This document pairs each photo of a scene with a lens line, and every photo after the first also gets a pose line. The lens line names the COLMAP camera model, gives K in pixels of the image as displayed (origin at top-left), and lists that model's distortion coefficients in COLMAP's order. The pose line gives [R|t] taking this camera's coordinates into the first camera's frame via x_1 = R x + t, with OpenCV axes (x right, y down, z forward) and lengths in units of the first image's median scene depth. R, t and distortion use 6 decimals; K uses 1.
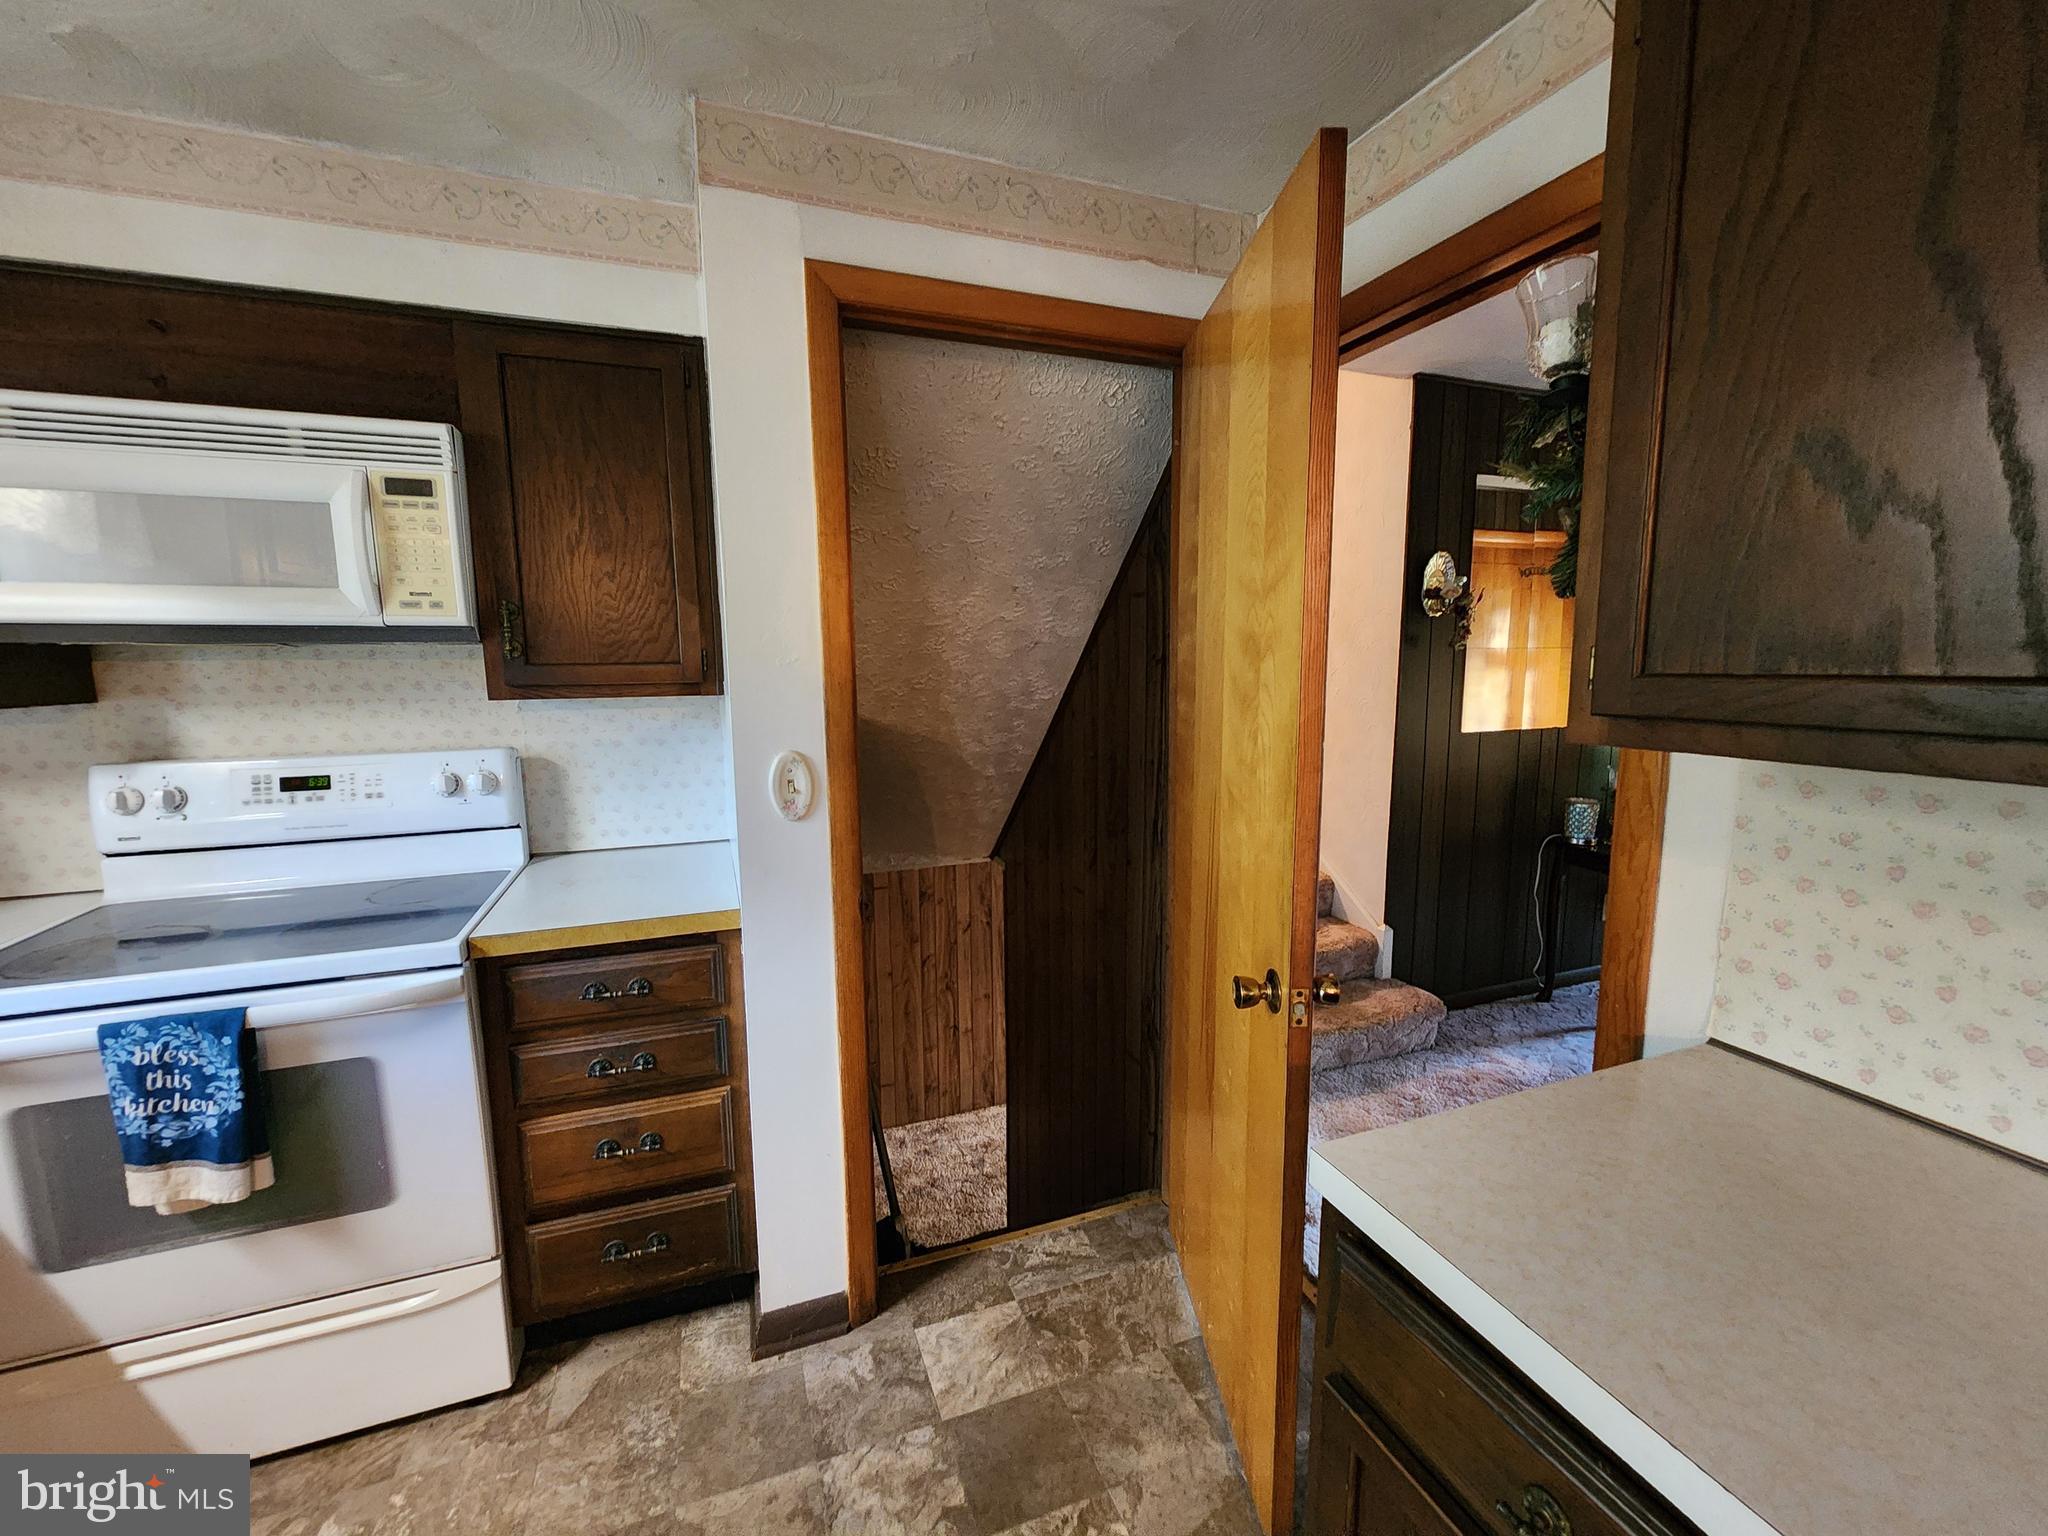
lens RADIAL K [[841.0, 0, 1027.2], [0, 841.0, 775.4], [0, 0, 1]] dist [-0.000960, 0.000334]
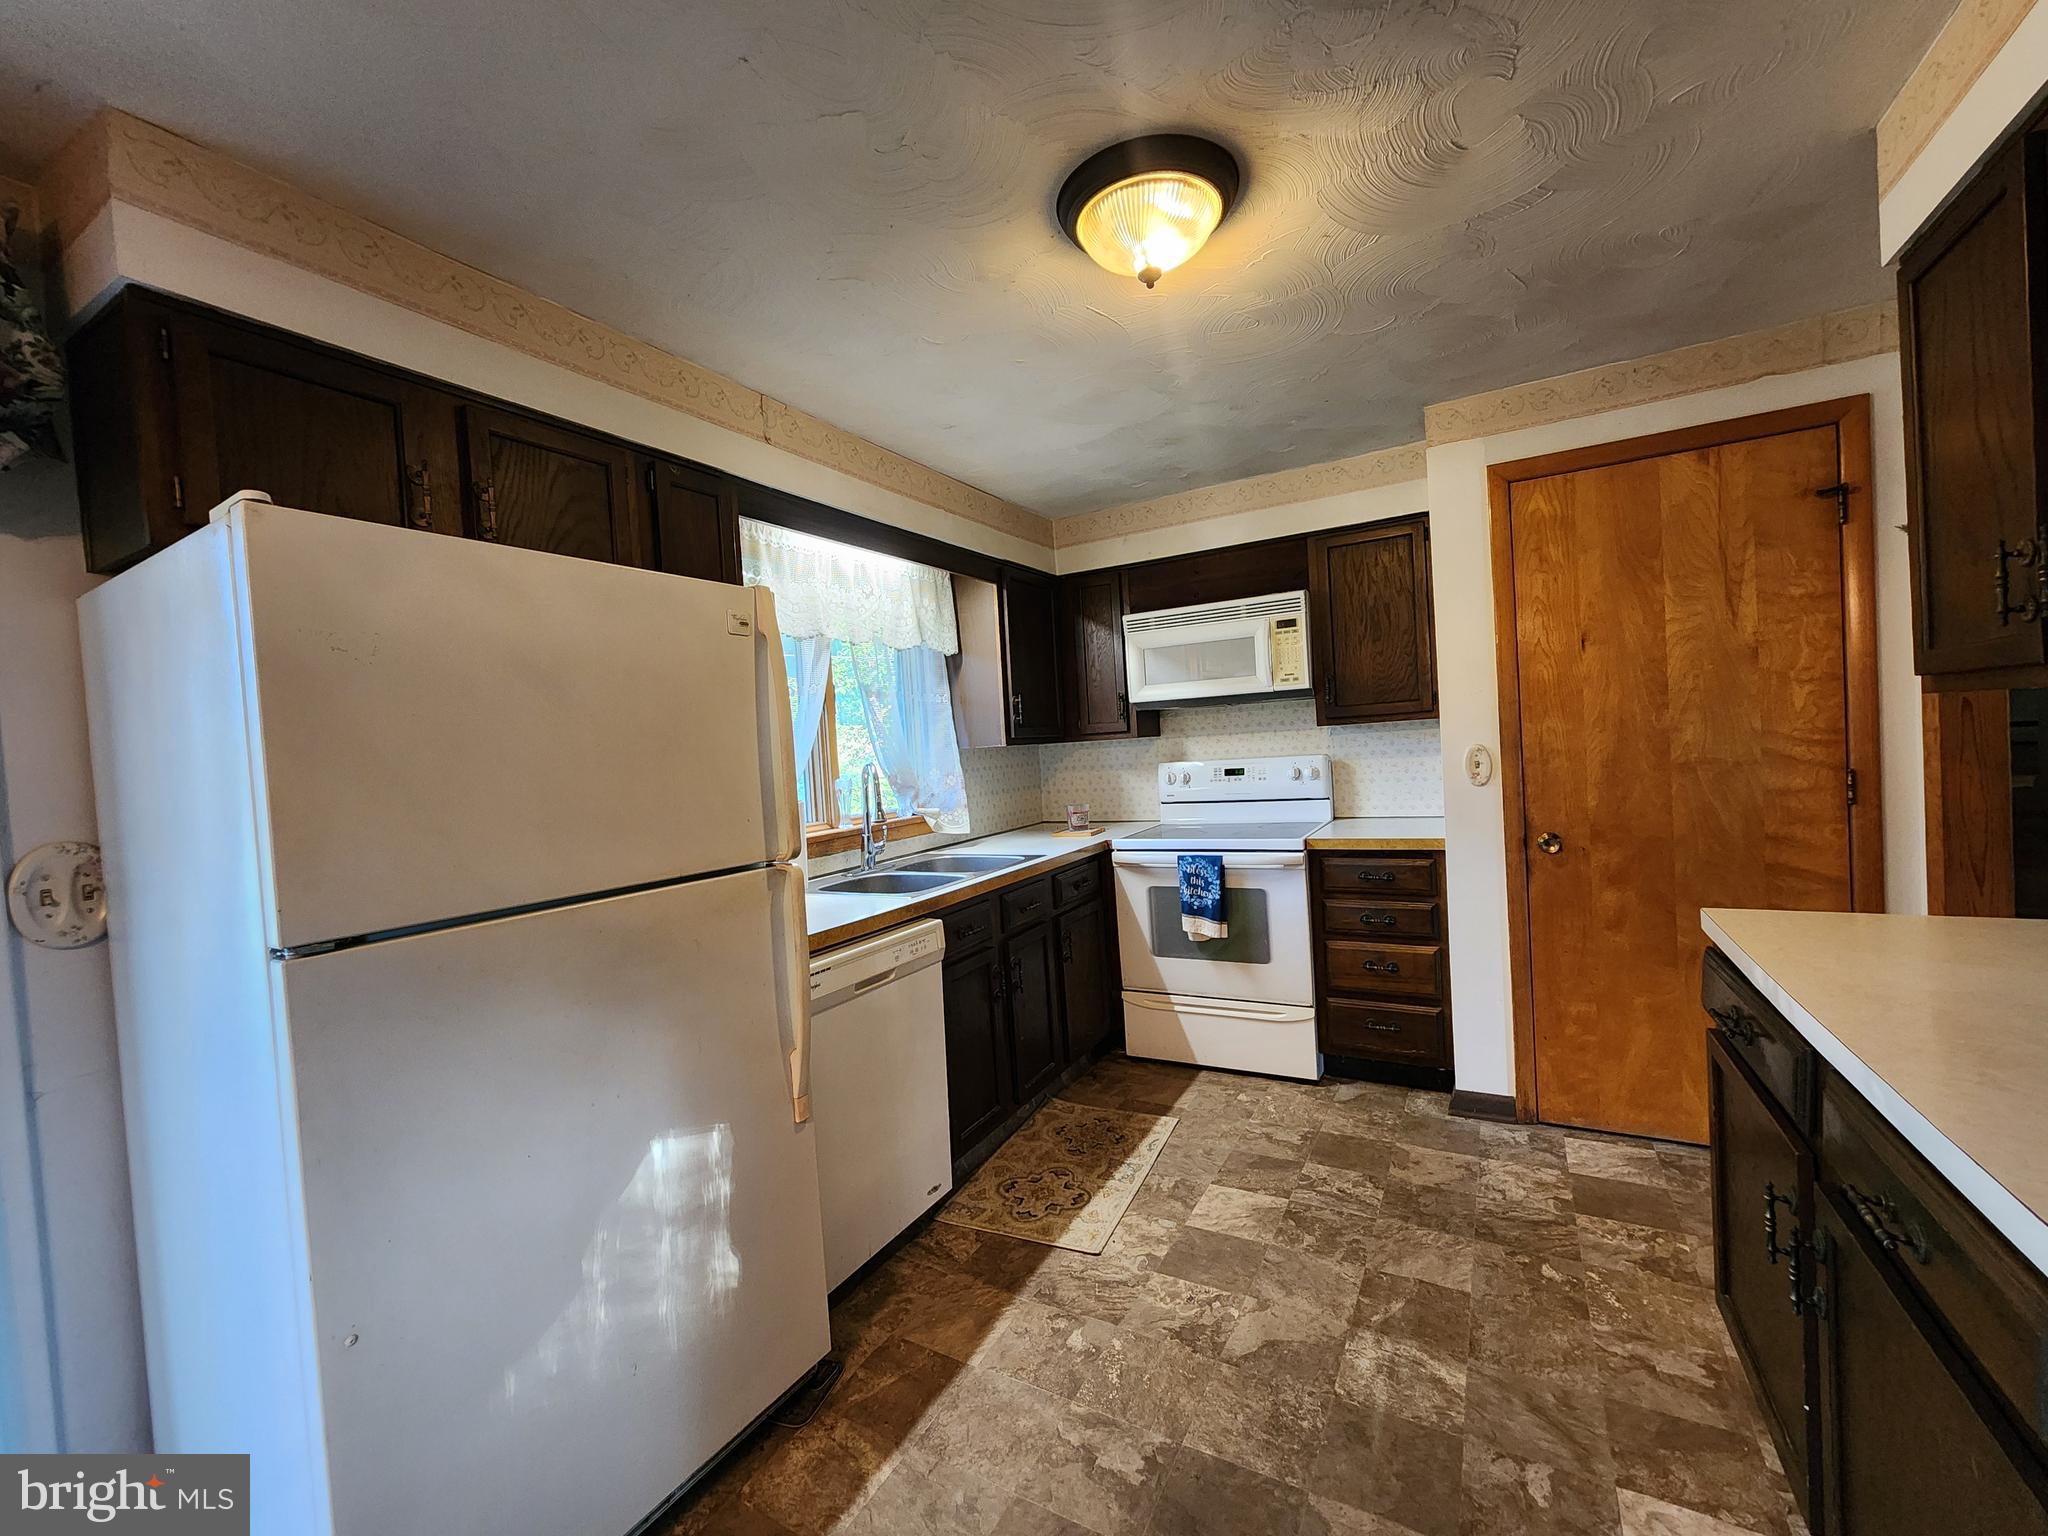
lens RADIAL K [[841.0, 0, 1027.2], [0, 841.0, 775.4], [0, 0, 1]] dist [-0.000960, 0.000334]
pose [[0.637862, -0.006499, -0.770123, 0.434436], [-0.048575, 0.997634, -0.048652, 0.155798], [0.768617, 0.068442, 0.636037, -0.755899]]
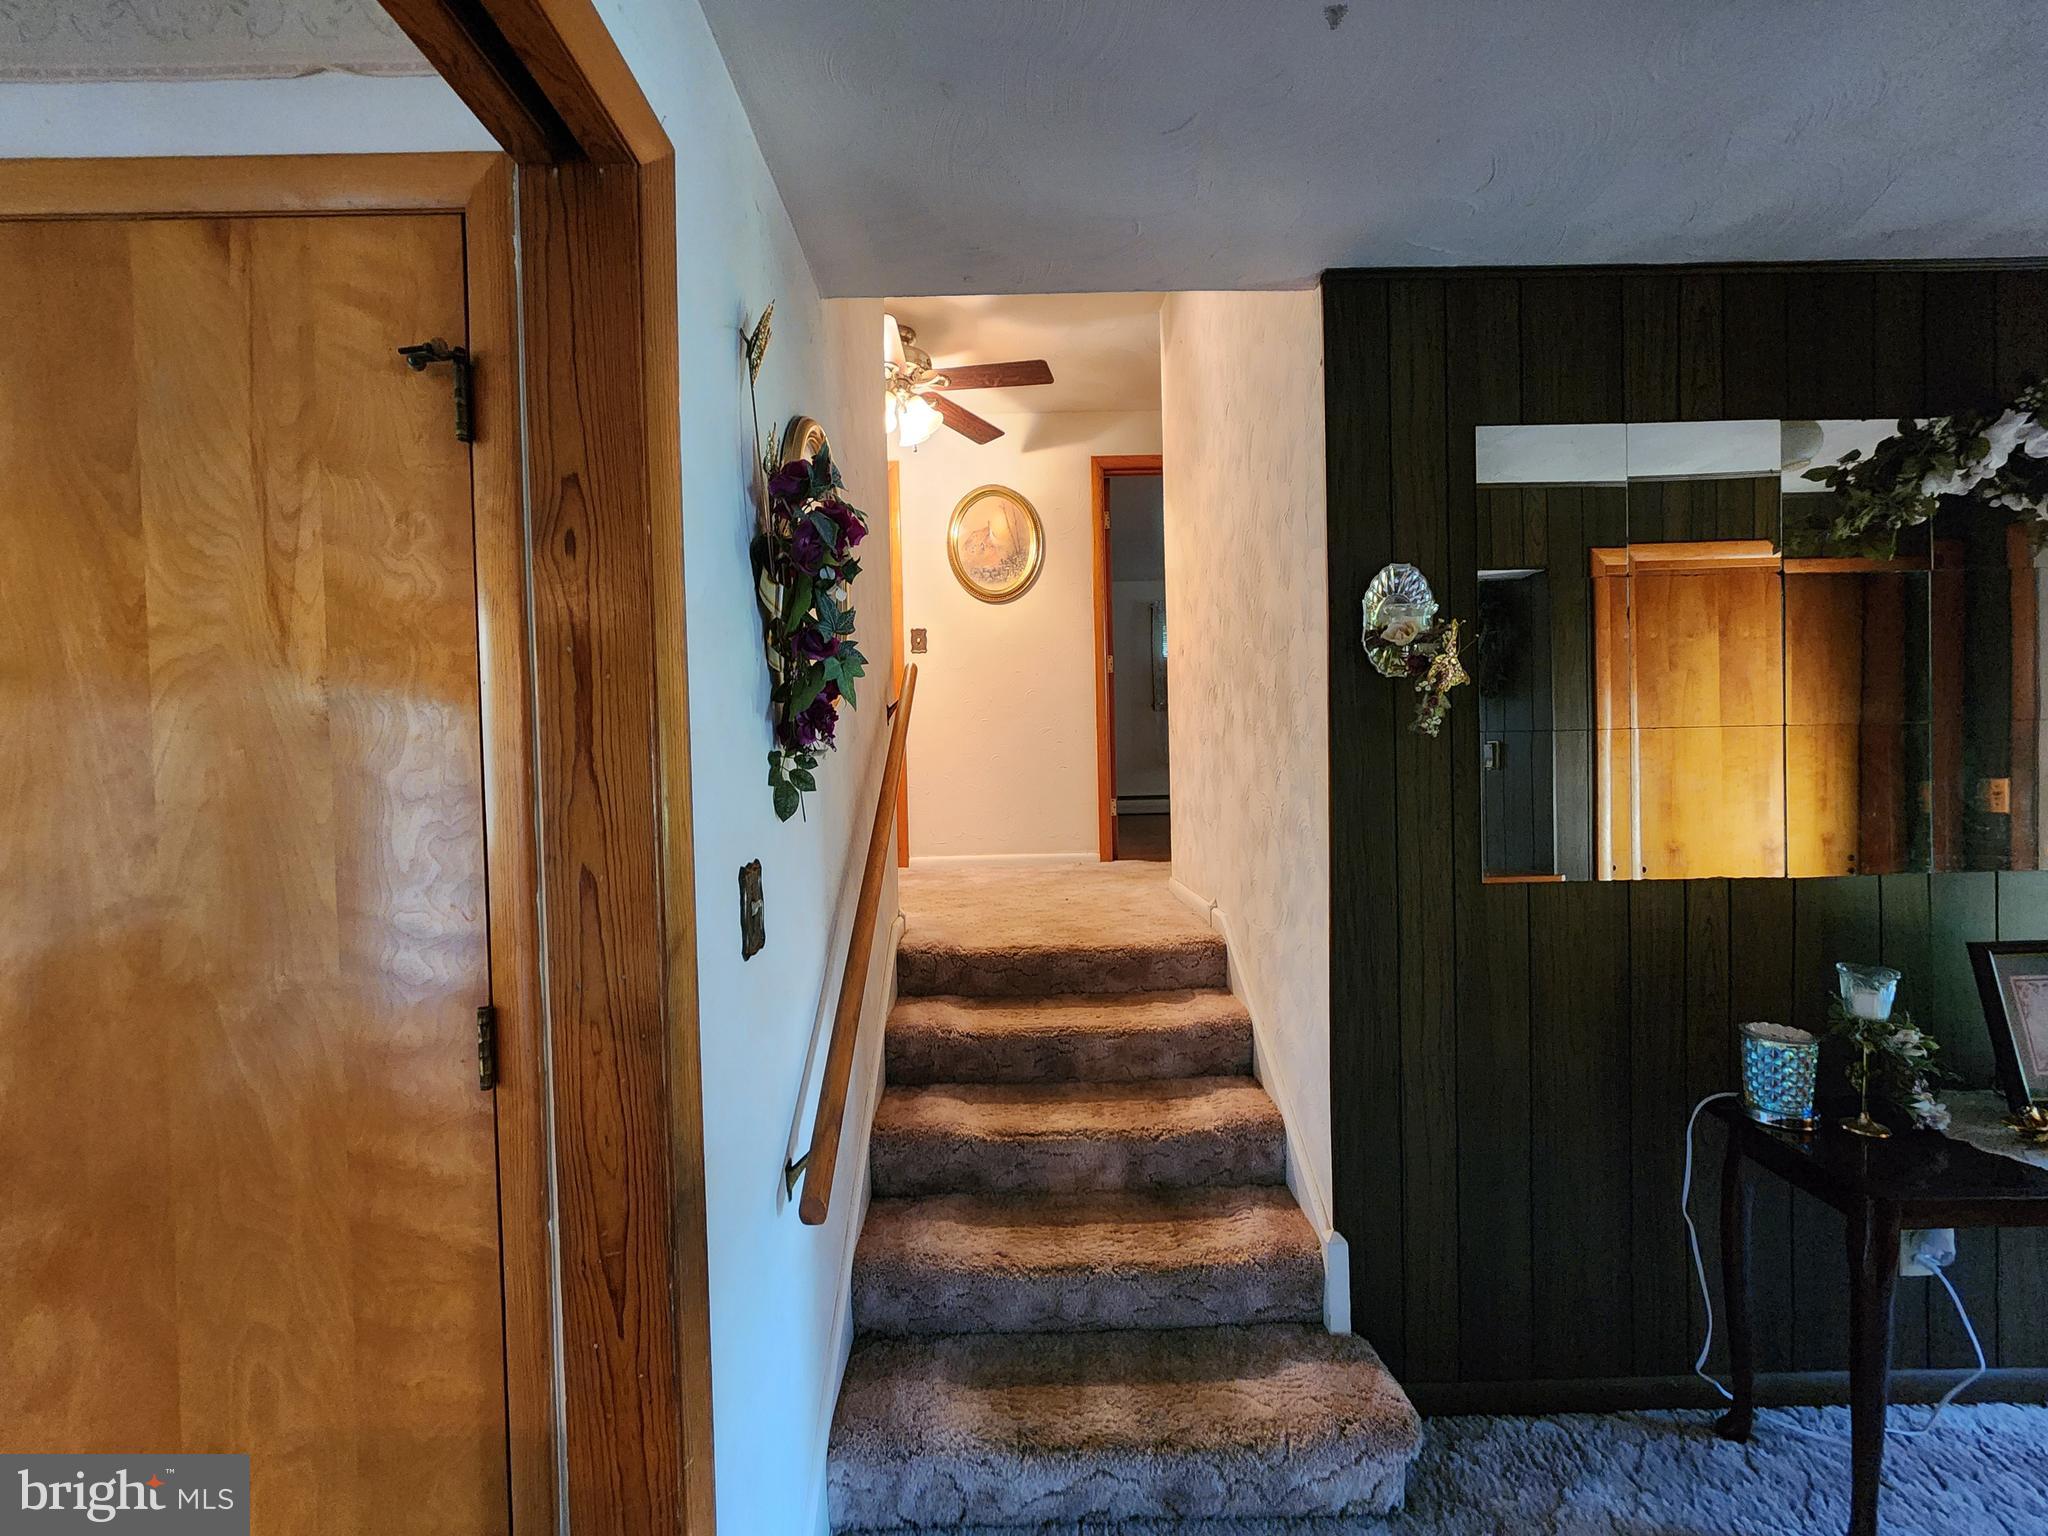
lens RADIAL K [[828.6, 0, 1031.5], [0, 828.6, 784.1], [0, 0, 1]] dist [0.001307, 0.000532]
pose [[0.937957, -0.009220, -0.346630, 0.804755], [-0.030466, 0.993589, -0.108867, -0.092088], [0.345412, 0.112673, 0.931663, 0.725308]]
